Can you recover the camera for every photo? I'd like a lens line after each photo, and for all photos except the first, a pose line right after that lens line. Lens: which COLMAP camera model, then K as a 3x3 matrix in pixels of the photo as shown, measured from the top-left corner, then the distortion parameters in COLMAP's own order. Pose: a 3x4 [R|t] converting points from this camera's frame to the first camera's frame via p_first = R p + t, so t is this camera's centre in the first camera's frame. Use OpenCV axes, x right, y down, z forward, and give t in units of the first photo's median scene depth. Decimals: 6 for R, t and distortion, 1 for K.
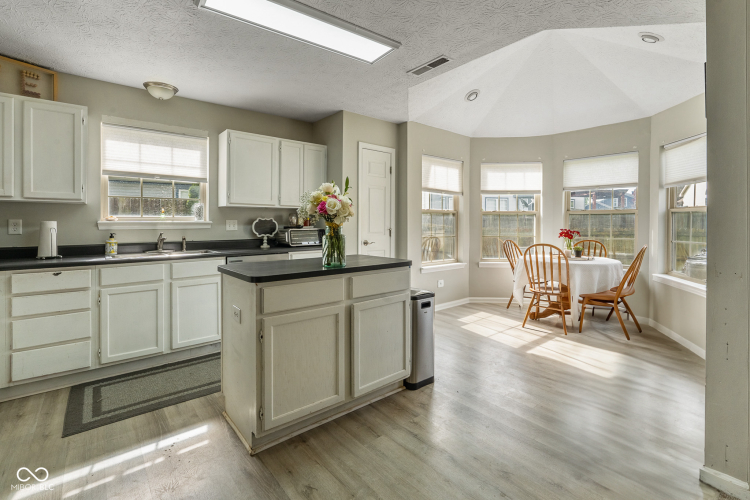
lens RADIAL K [[340.3, 0, 383.0], [0, 340.3, 223.4], [0, 0, 1]] dist [-0.009653, 0.001464]
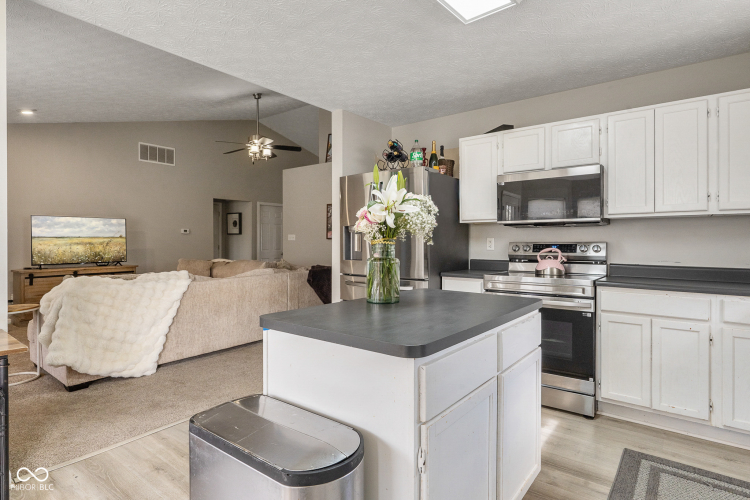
lens RADIAL K [[393.7, 0, 383.9], [0, 393.7, 233.3], [0, 0, 1]] dist [-0.019459, -0.000223]
pose [[-0.975054, -0.006590, -0.221870, 0.023061], [-0.002503, 0.999822, -0.018698, -0.003331], [0.221954, -0.017676, -0.974897, 0.982748]]
